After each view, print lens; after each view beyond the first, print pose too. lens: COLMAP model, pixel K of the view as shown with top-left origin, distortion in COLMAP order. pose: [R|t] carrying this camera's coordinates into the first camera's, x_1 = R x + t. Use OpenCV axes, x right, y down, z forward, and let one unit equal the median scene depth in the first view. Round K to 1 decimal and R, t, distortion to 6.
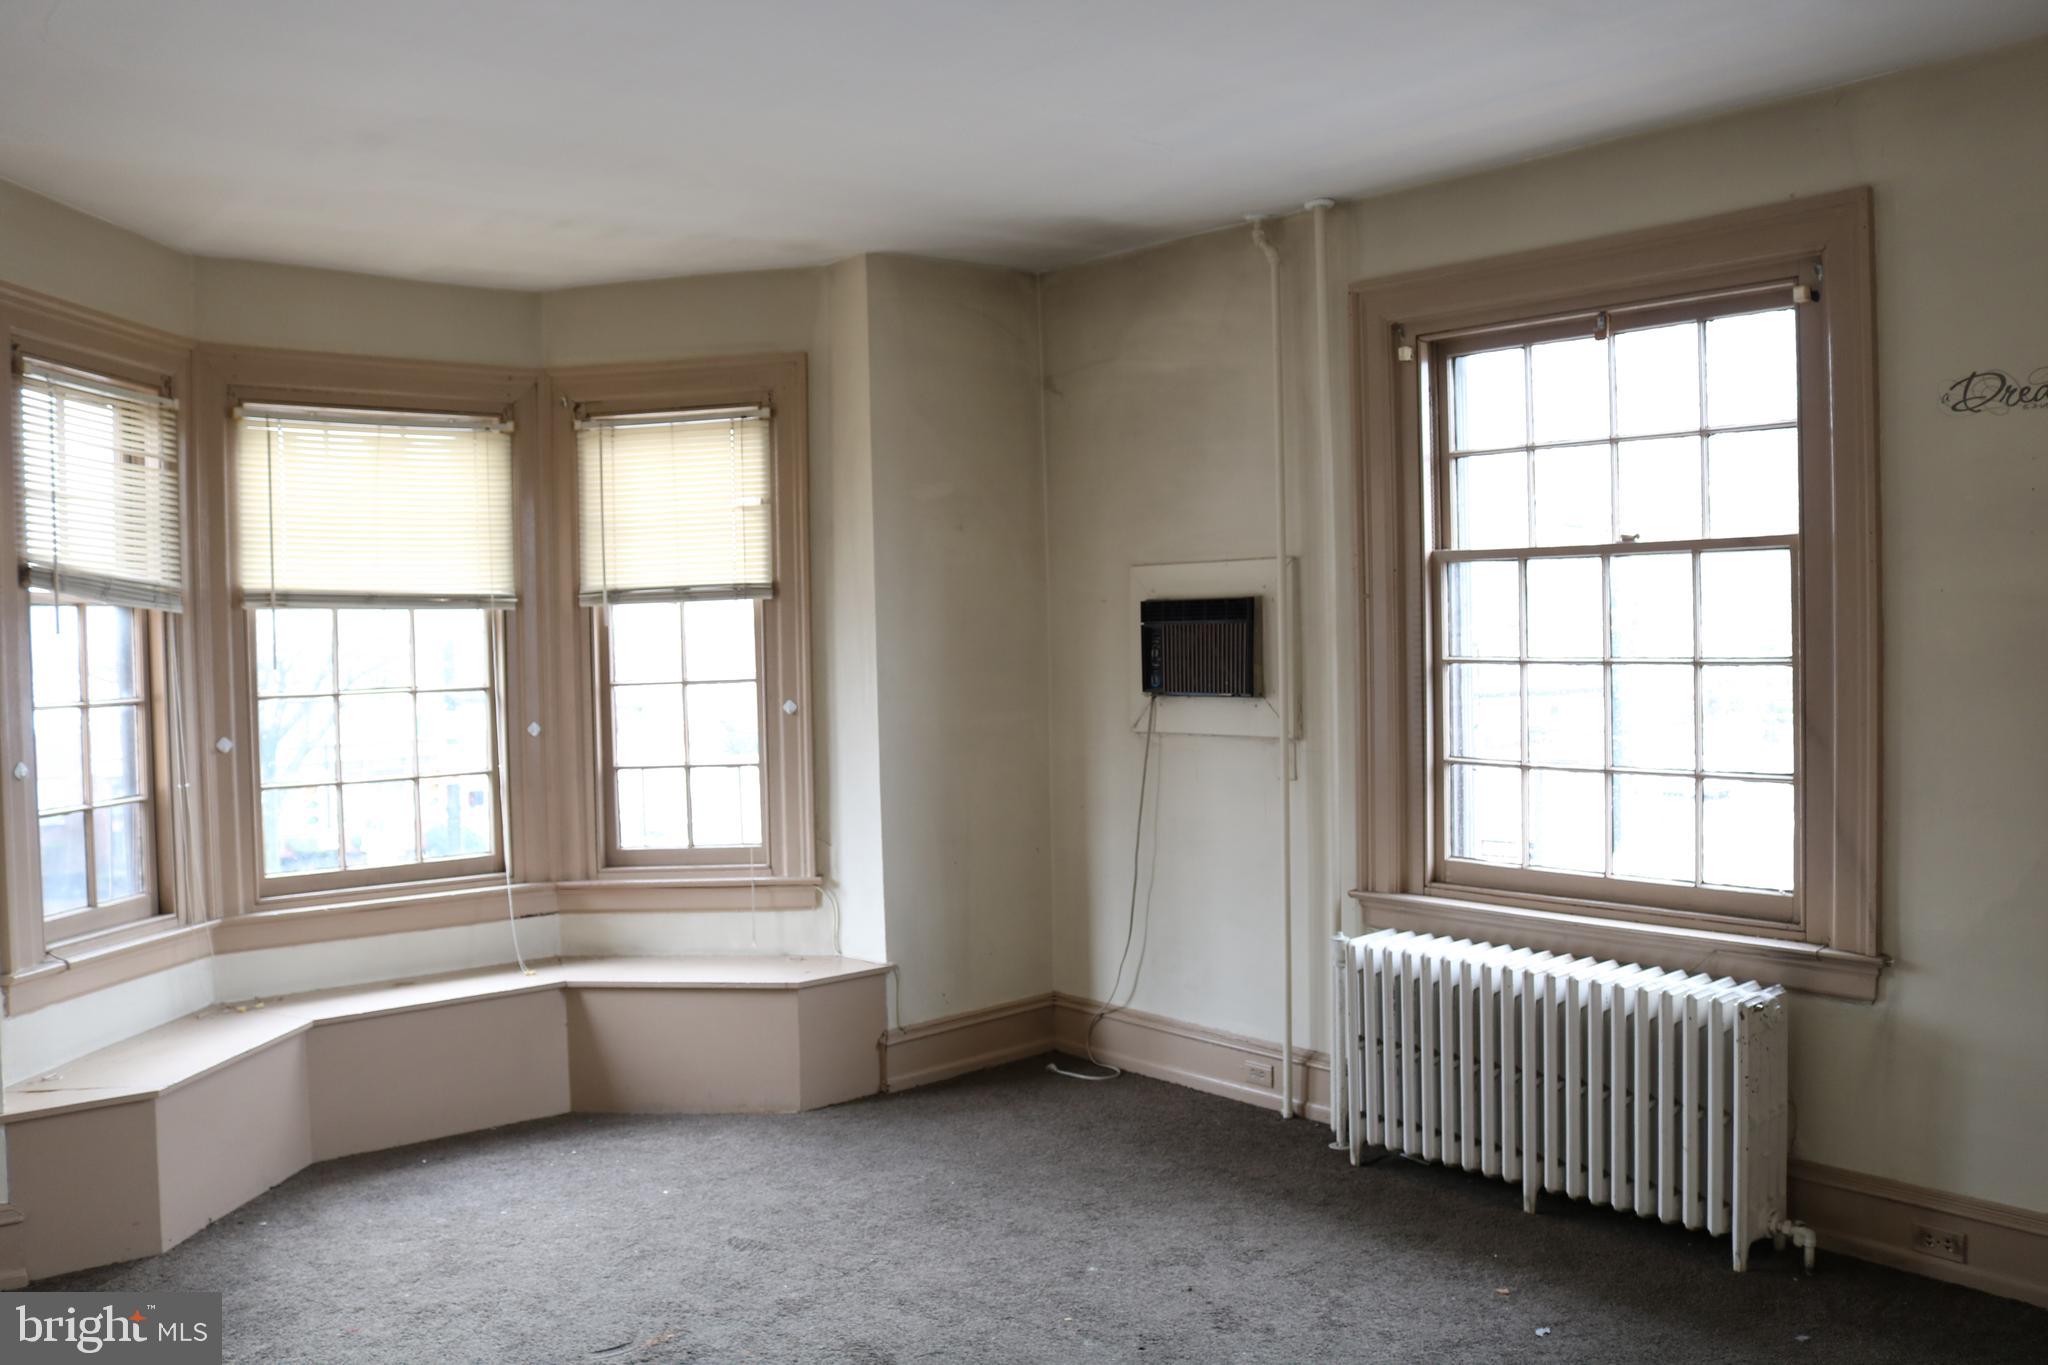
lens RADIAL K [[1580.9, 0, 1024.0], [0, 1580.9, 682.5], [0, 0, 1]] dist [0.001137, 0.005086]
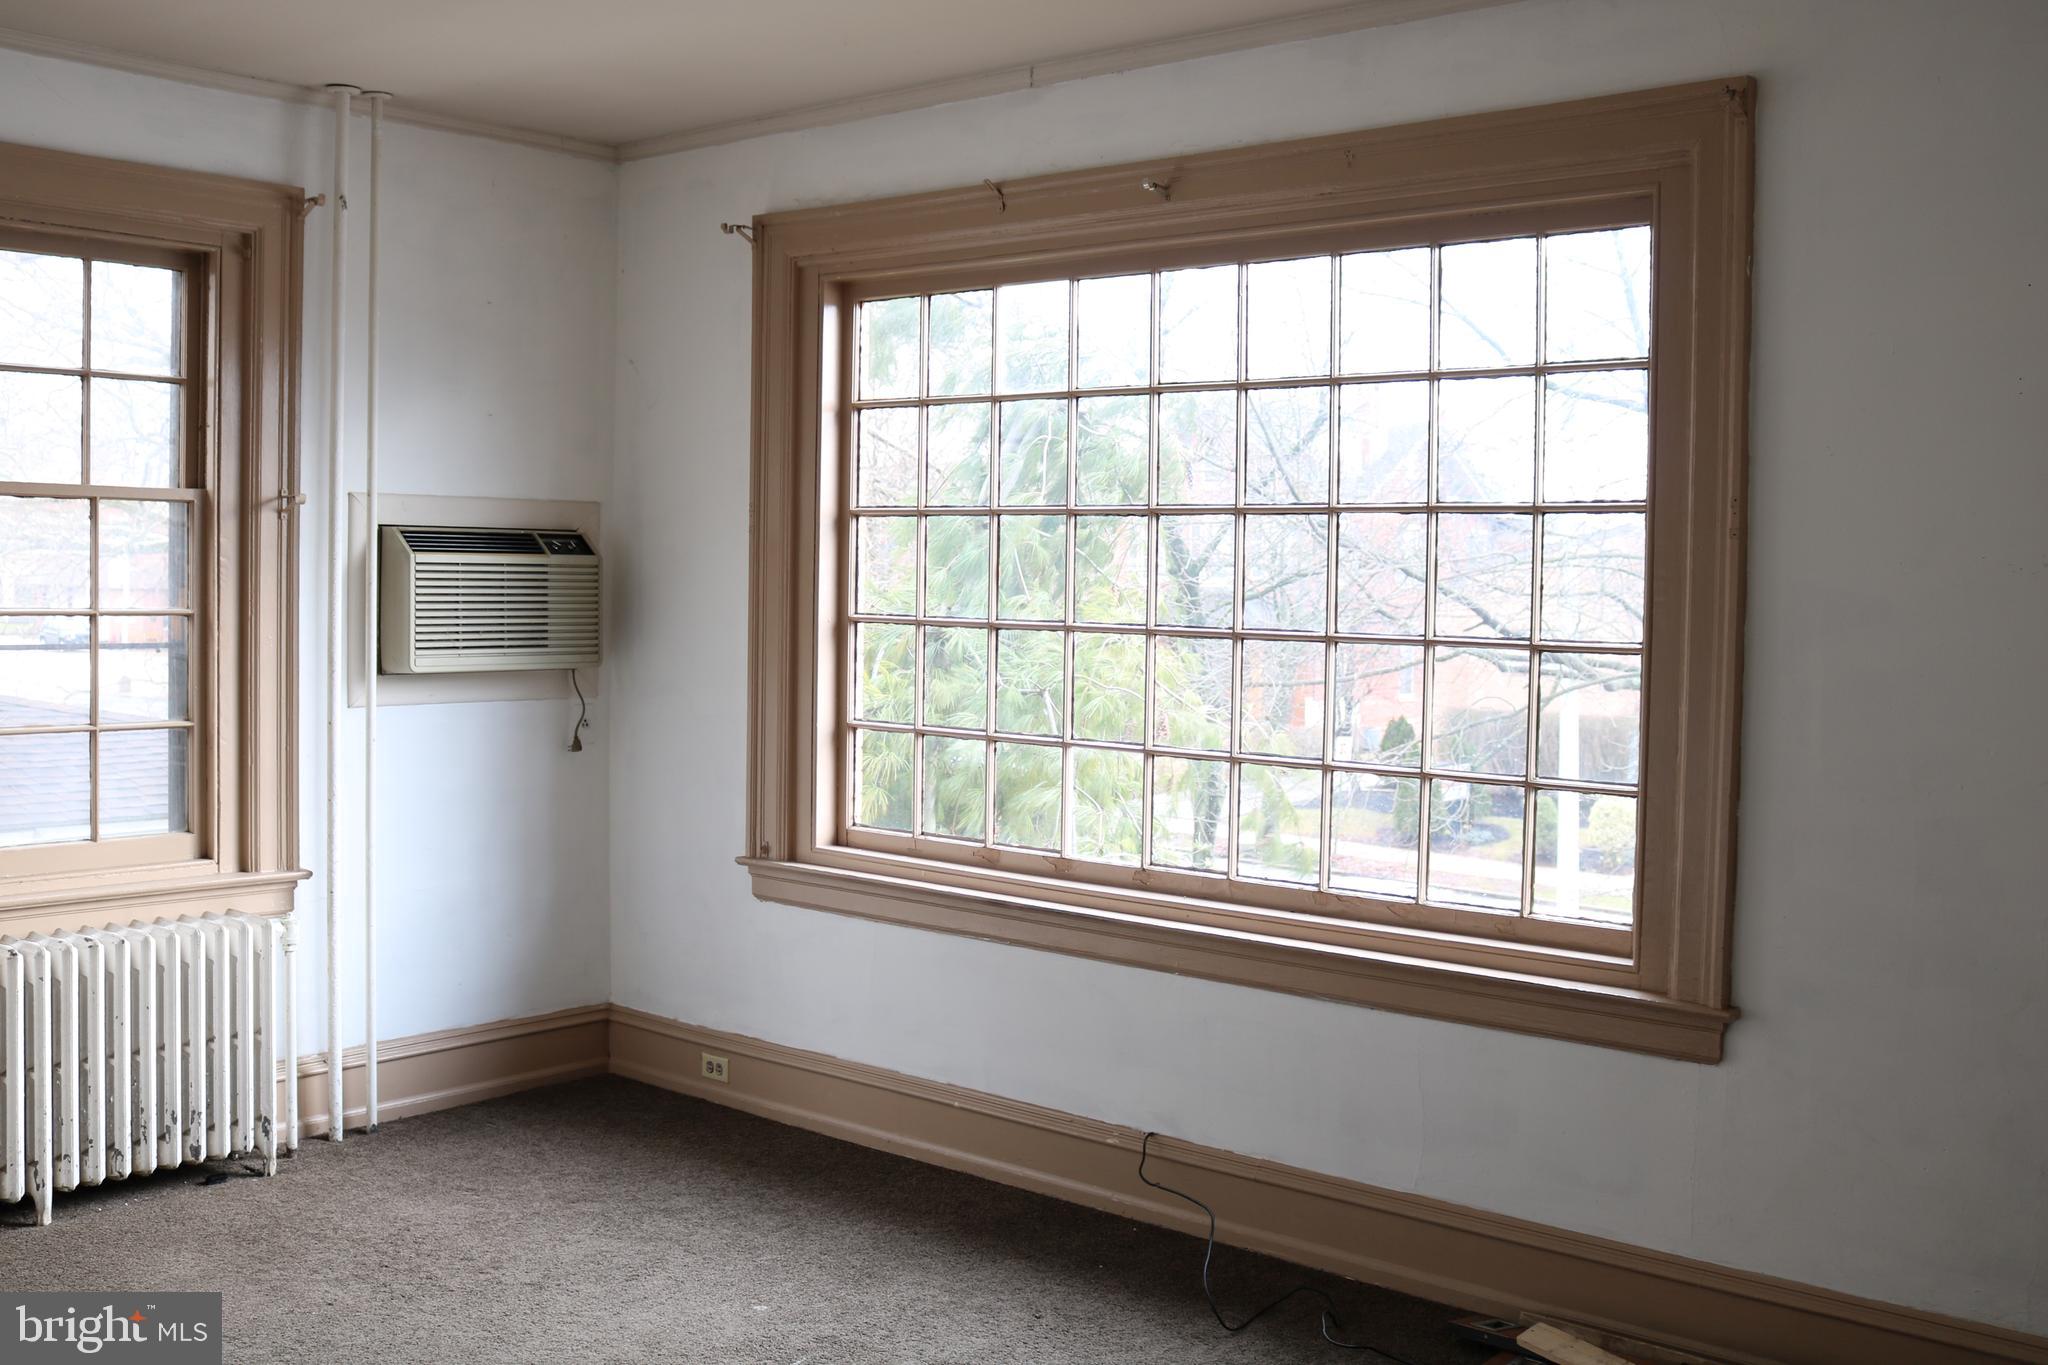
lens RADIAL K [[2134.7, 0, 1024.0], [0, 2134.7, 682.5], [0, 0, 1]] dist [-0.012956, -0.010389]
pose [[0.997137, 0.030269, 0.069290, 0.094462], [-0.030944, 0.999483, 0.008686, 0.003268], [-0.068991, -0.010806, 0.997559, -0.097439]]
